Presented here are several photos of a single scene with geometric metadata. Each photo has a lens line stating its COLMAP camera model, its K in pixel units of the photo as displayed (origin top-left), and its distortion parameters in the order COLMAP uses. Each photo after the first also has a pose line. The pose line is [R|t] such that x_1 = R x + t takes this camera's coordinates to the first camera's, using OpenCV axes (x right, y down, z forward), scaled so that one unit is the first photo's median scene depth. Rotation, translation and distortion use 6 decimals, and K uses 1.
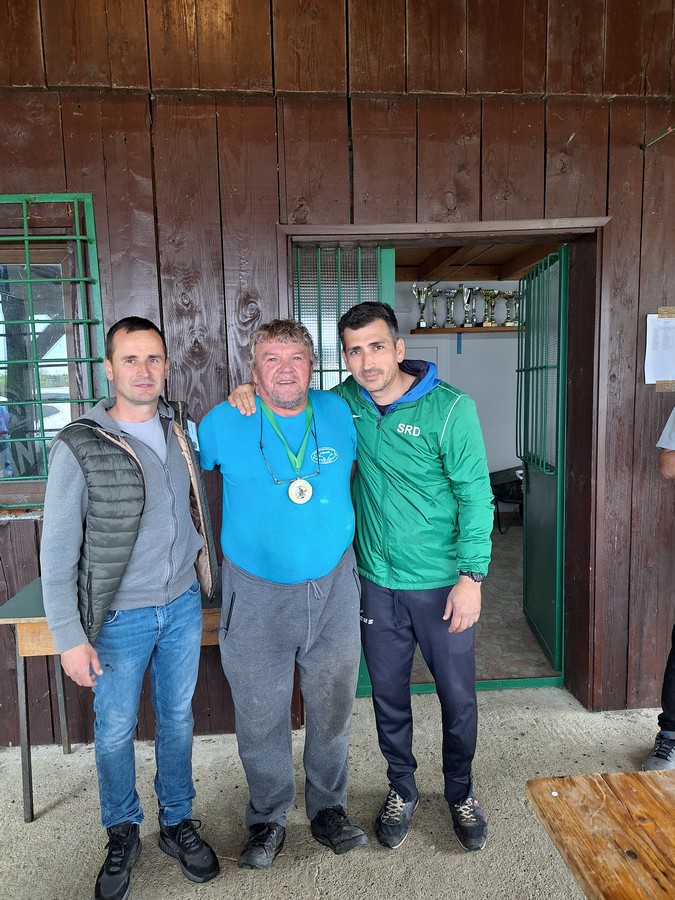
lens RADIAL K [[609.8, 0, 320.9], [0, 609.8, 452.7], [0, 0, 1]] dist [0.013336, -0.015974]
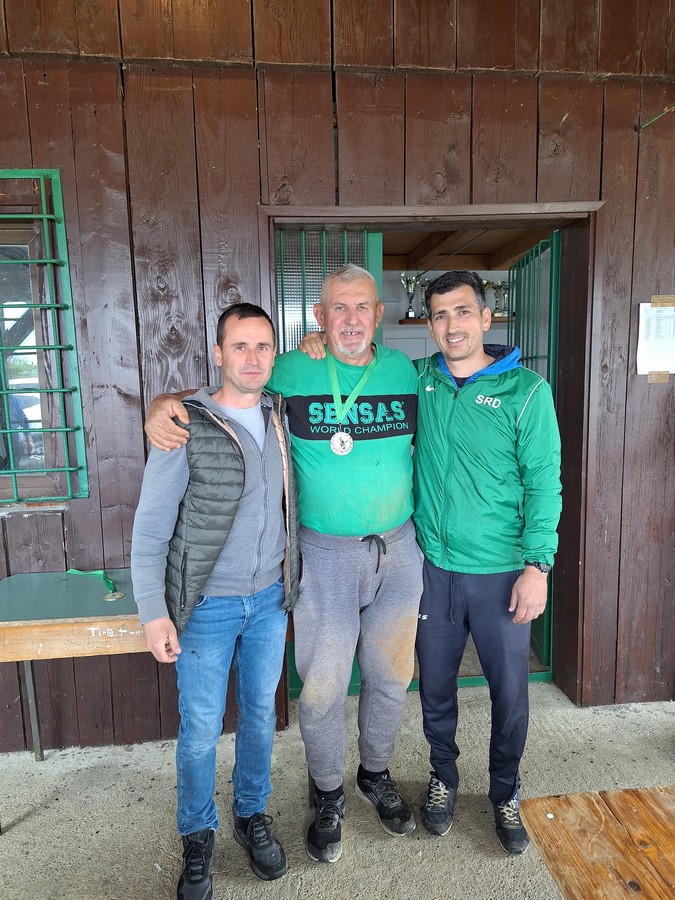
lens RADIAL K [[599.7, 0, 330.7], [0, 599.7, 454.2], [0, 0, 1]] dist [0.001831, -0.006743]
pose [[0.999507, -0.001210, 0.031376, 0.011225], [0.000608, 0.999816, 0.019184, -0.004506], [-0.031394, -0.019155, 0.999324, 0.058878]]
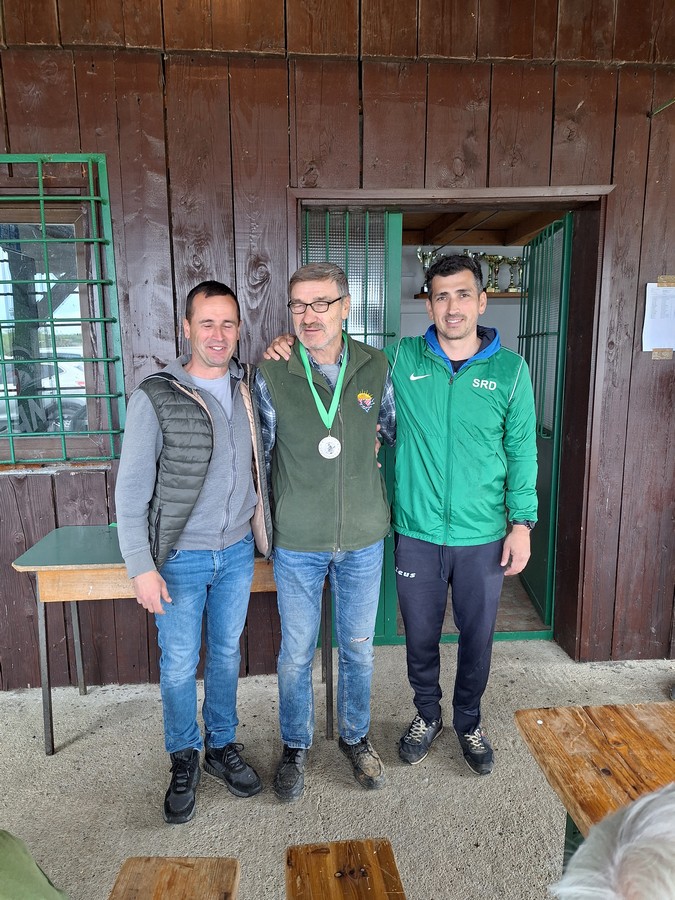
lens RADIAL K [[612.9, 0, 321.1], [0, 612.9, 450.8], [0, 0, 1]] dist [0.005072, -0.007892]
pose [[0.999890, 0.014238, 0.004213, -0.013729], [-0.014449, 0.998364, 0.055331, 0.005760], [-0.003419, -0.055386, 0.998459, -0.043409]]
